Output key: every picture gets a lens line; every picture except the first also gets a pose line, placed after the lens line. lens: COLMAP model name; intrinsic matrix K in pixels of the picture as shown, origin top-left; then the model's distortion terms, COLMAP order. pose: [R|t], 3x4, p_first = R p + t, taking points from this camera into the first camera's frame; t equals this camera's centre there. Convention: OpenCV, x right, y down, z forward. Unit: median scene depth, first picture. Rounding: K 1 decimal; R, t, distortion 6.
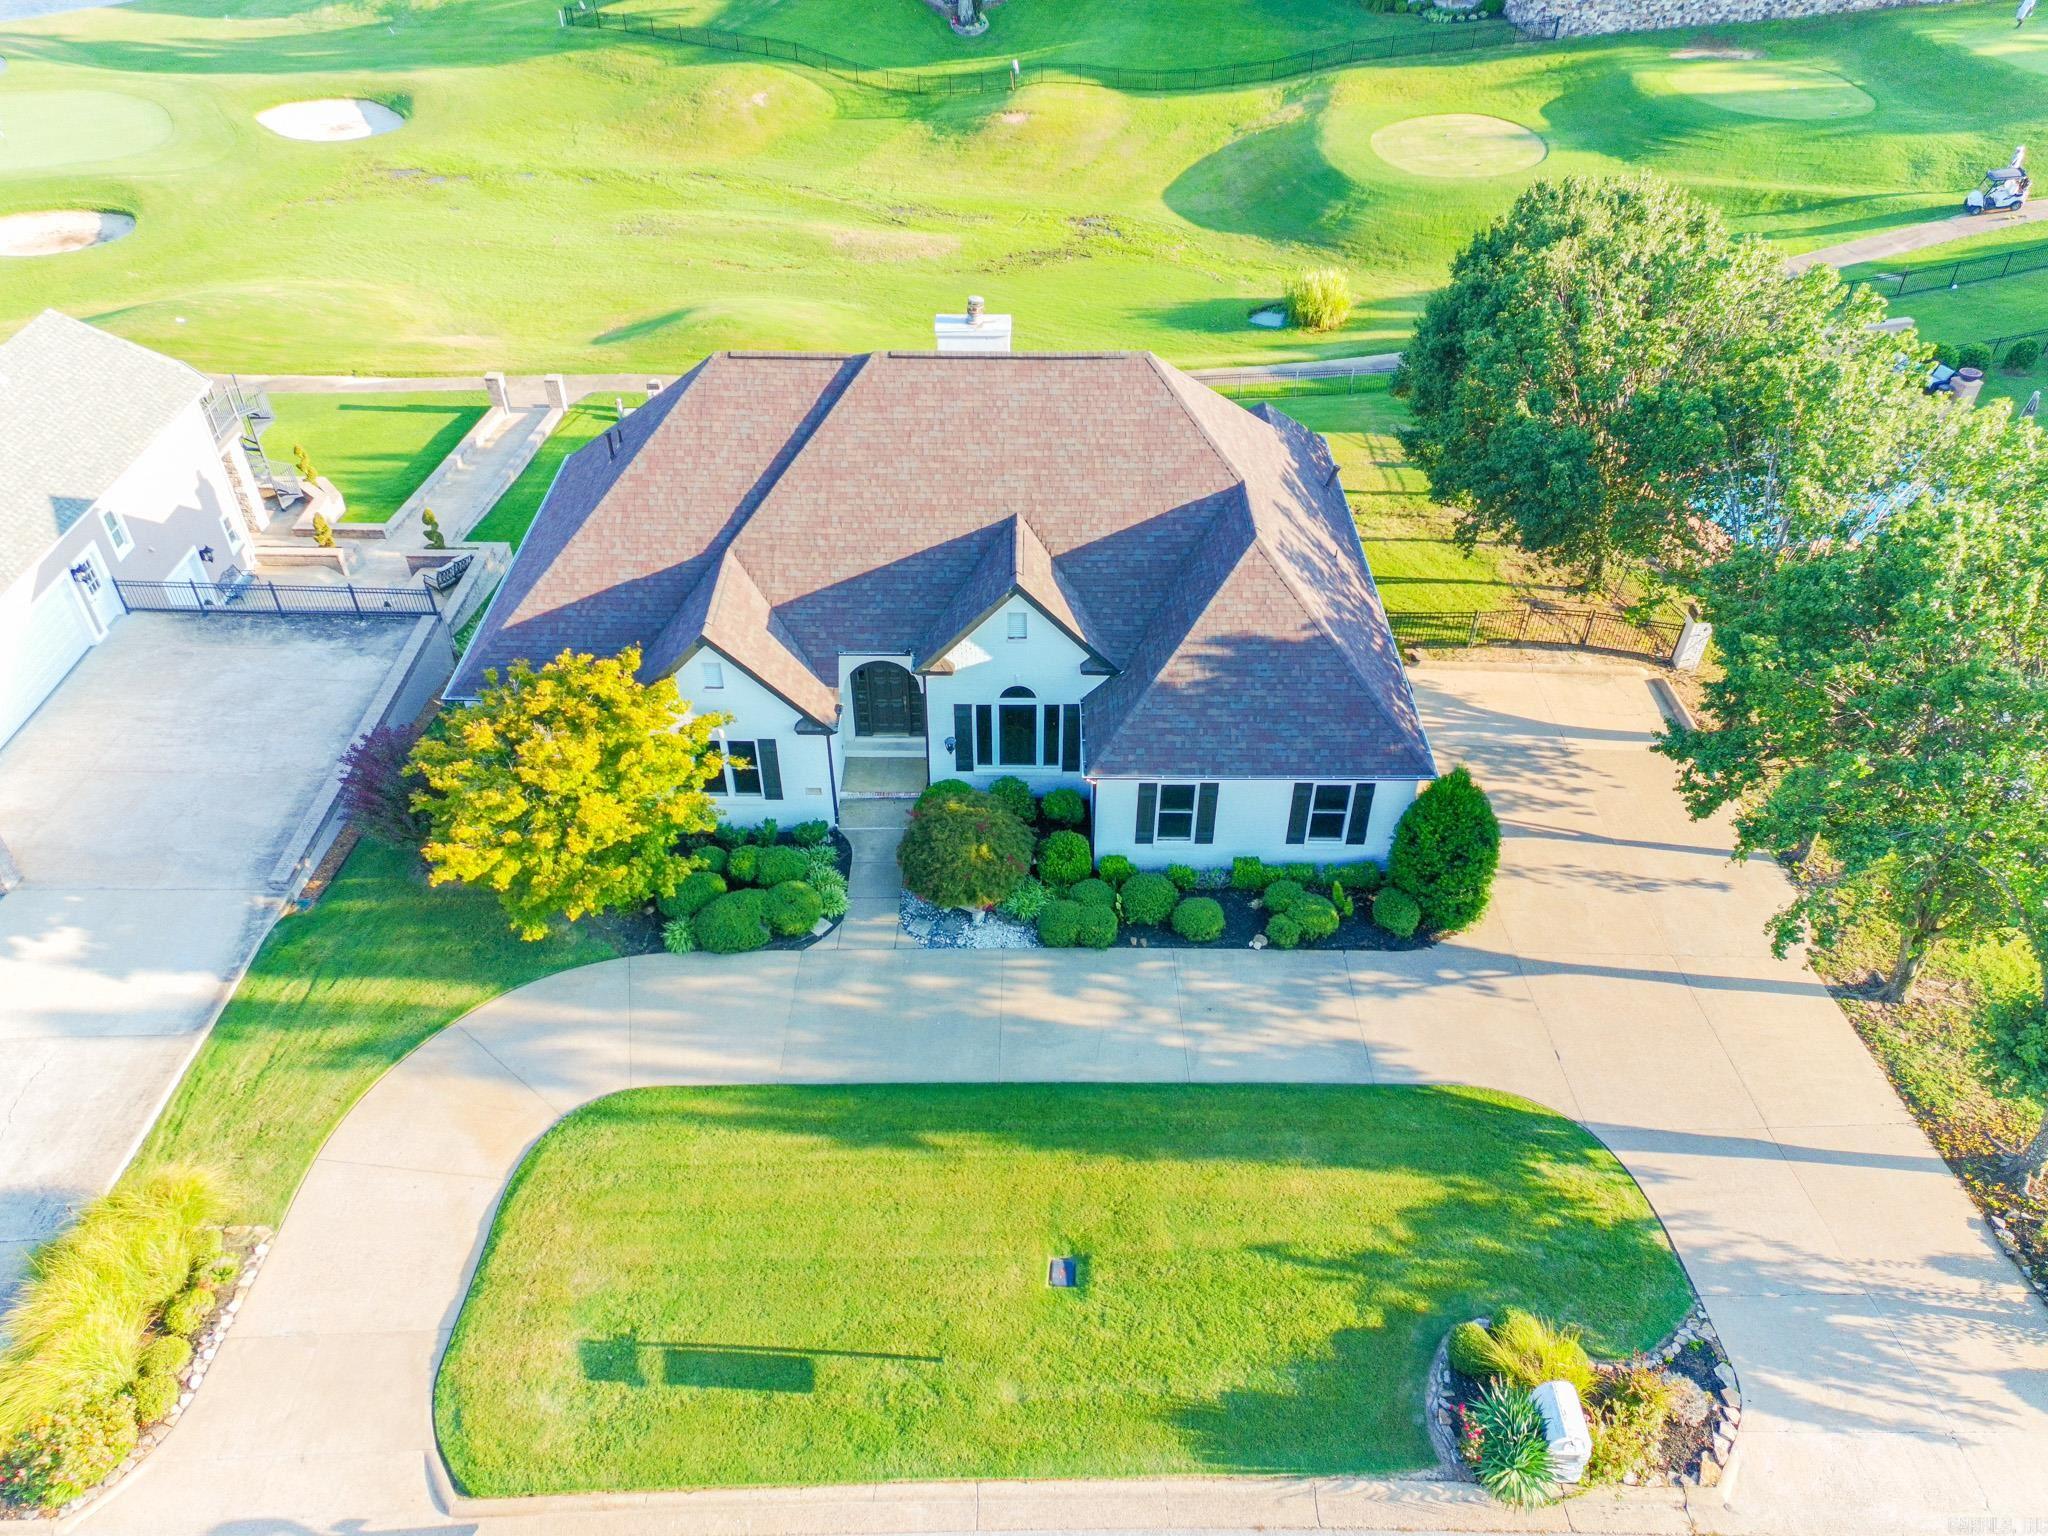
lens RADIAL K [[1489.8, 0, 1036.0], [0, 1489.8, 761.6], [0, 0, 1]] dist [0.131517, -0.056867]
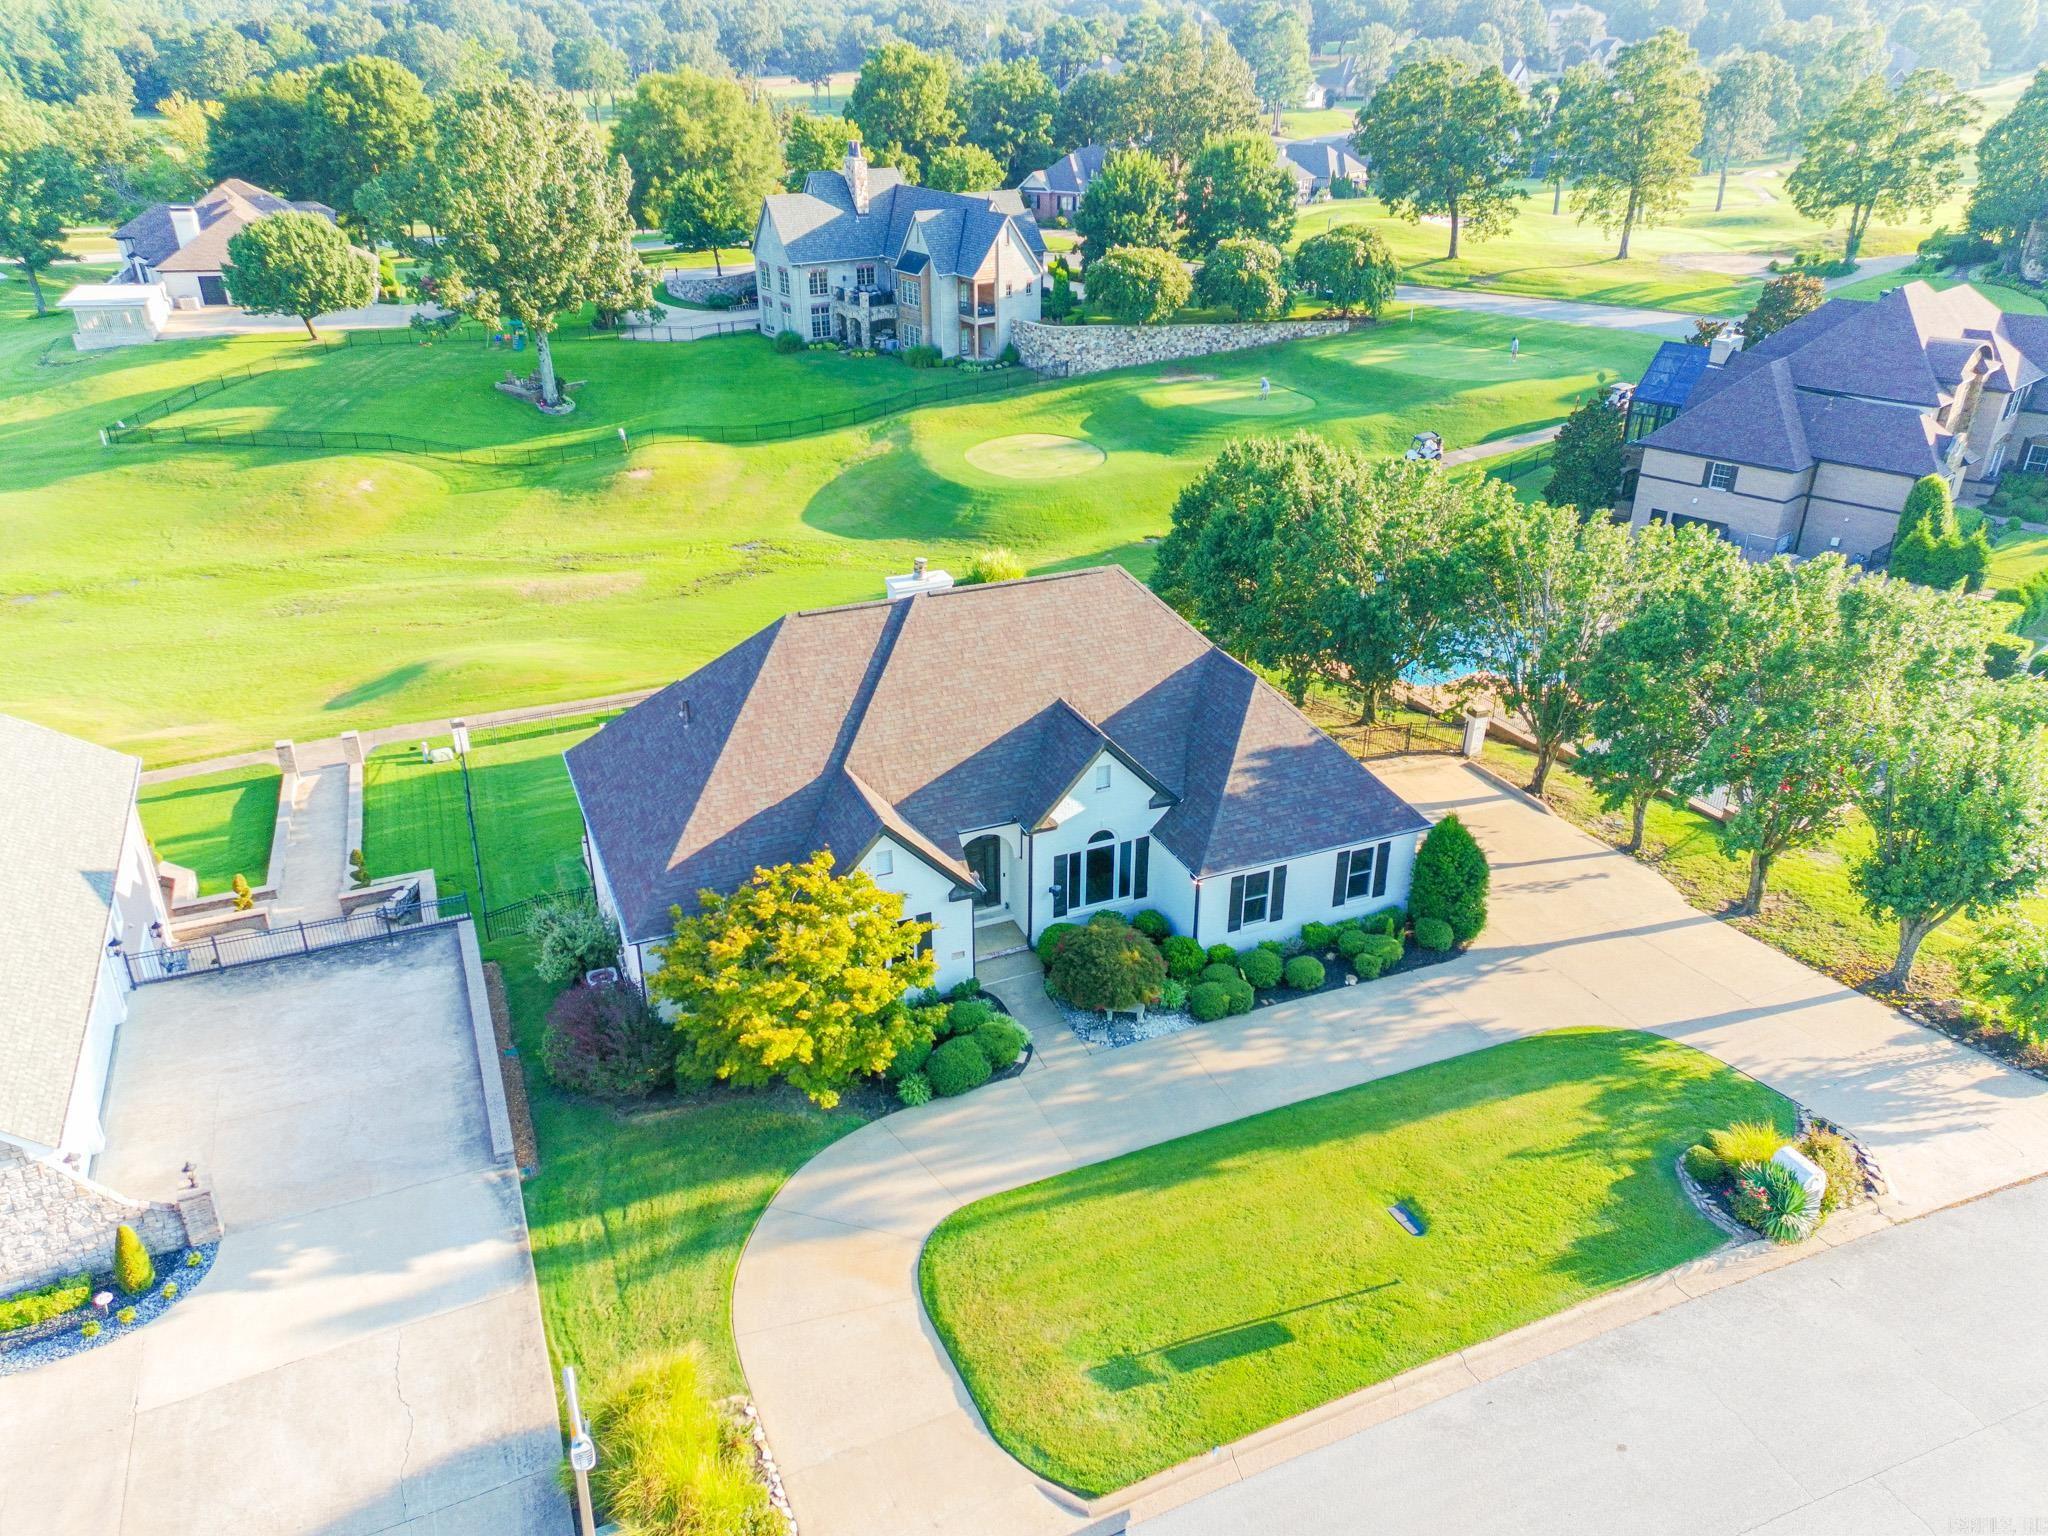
lens RADIAL K [[1476.8, 0, 1035.8], [0, 1476.8, 786.7], [0, 0, 1]] dist [0.134654, -0.060029]
pose [[0.919144, -0.182666, 0.349008, -0.471795], [0.248447, 0.956364, -0.153757, 0.086539], [-0.305693, 0.228035, 0.924420, -0.103265]]
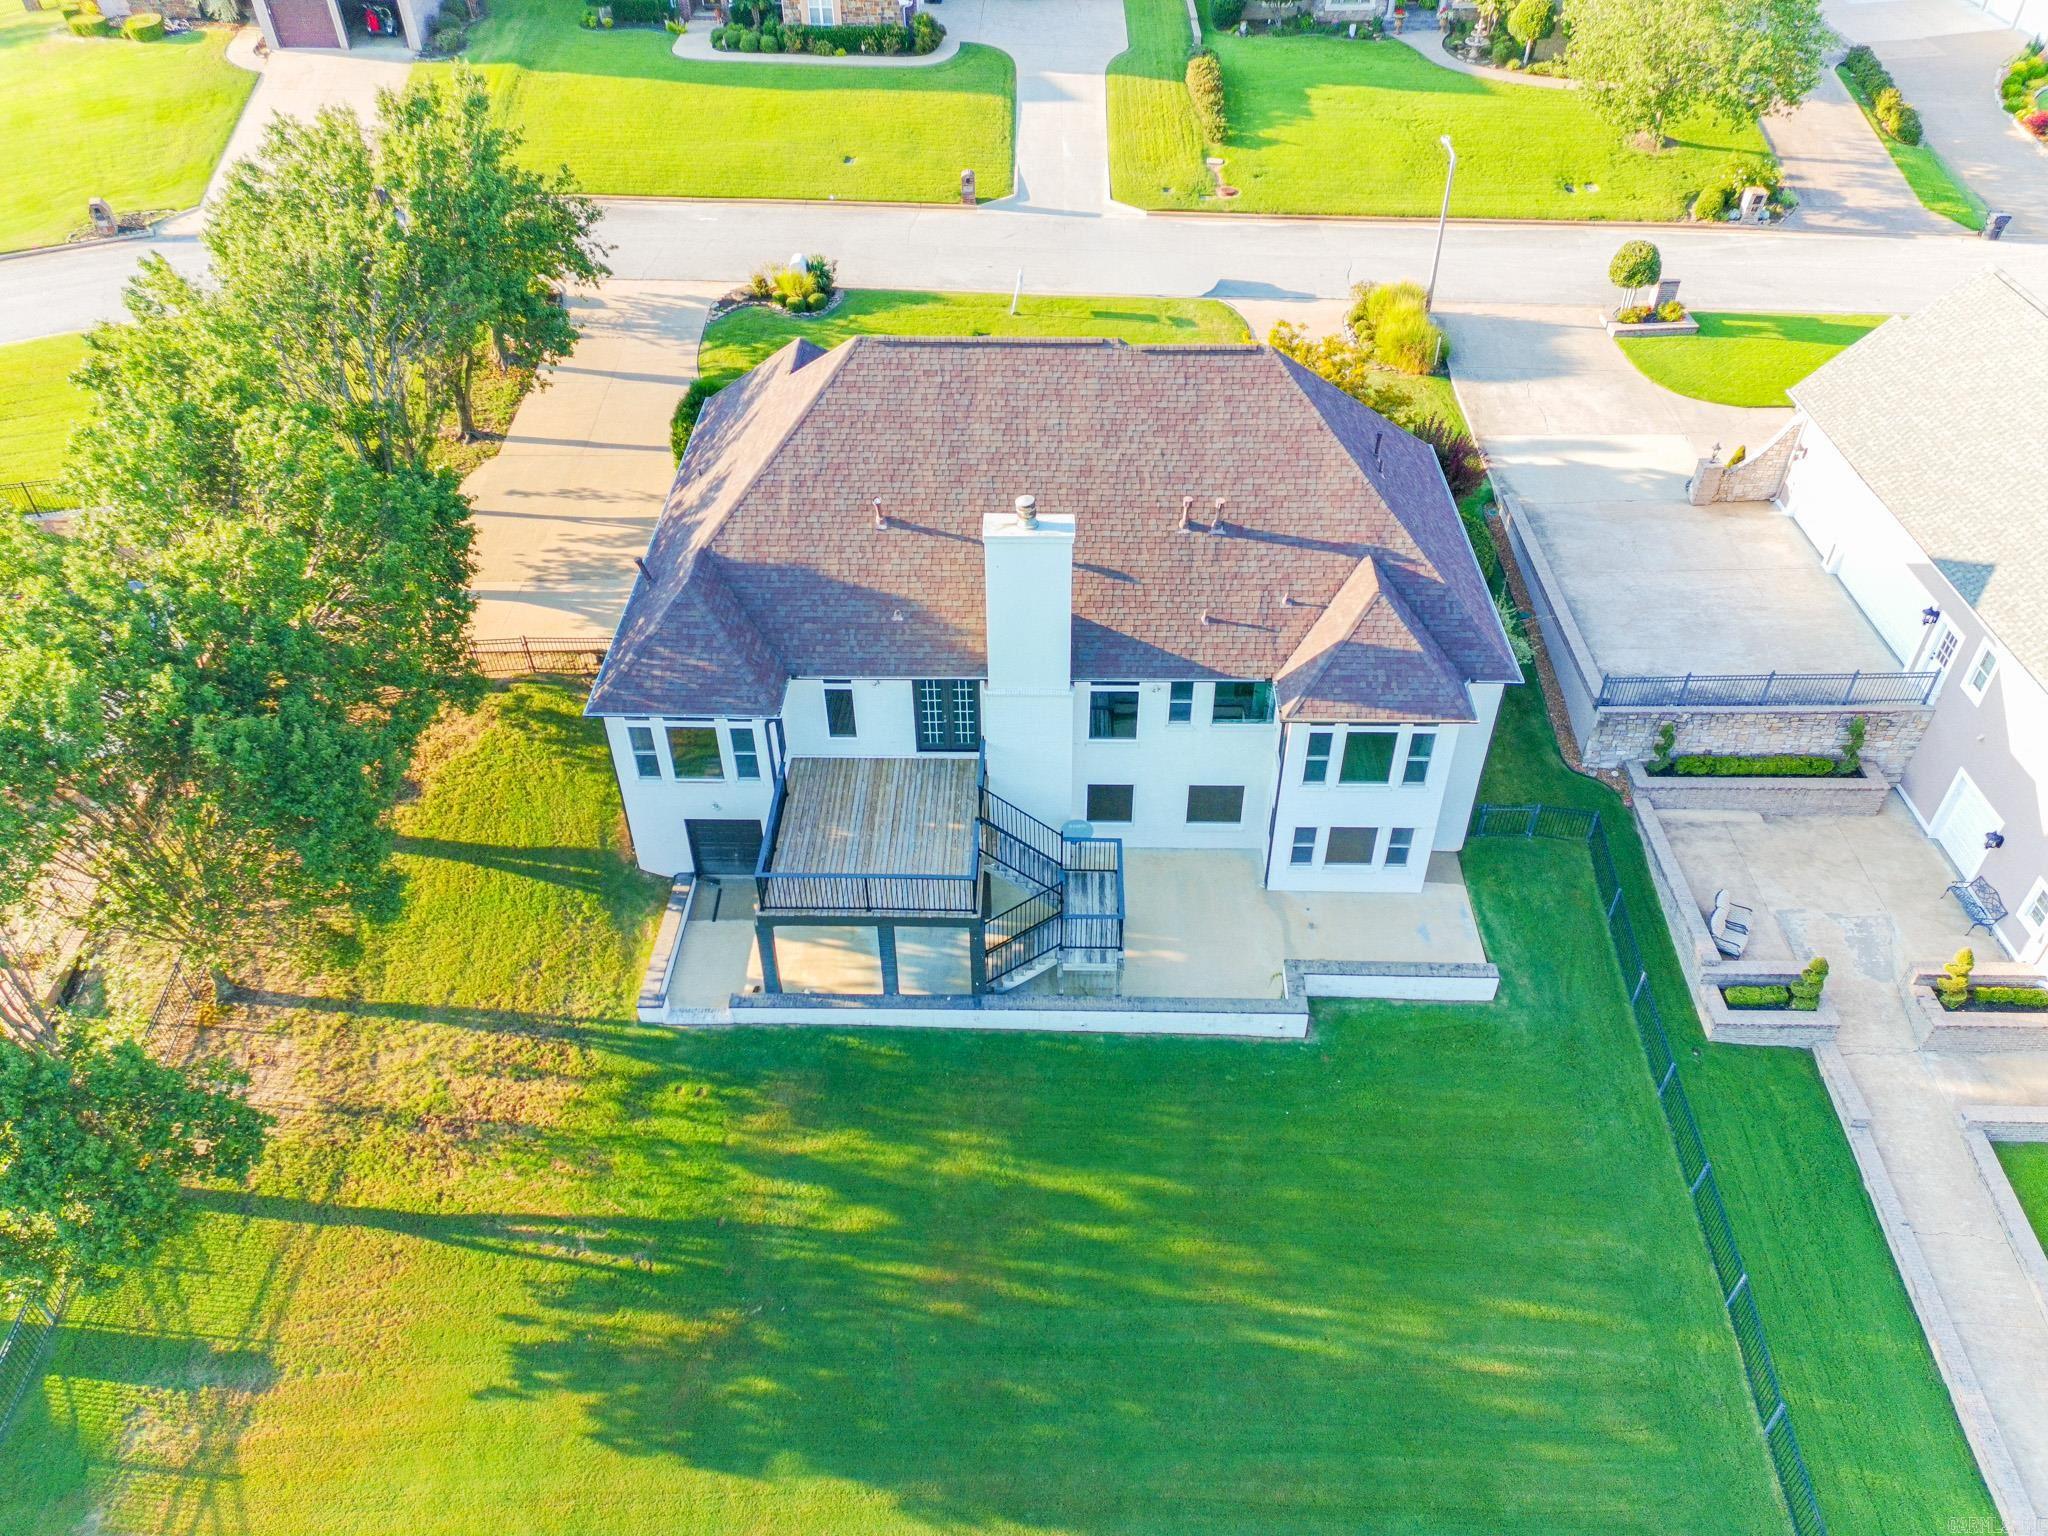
lens RADIAL K [[1489.8, 0, 1036.0], [0, 1489.8, 761.6], [0, 0, 1]] dist [0.131517, -0.056867]
pose [[-0.999880, -0.012679, 0.008898, -0.063213], [0.006208, 0.198309, 0.980120, -1.263708], [-0.014192, 0.980058, -0.198207, 1.525302]]
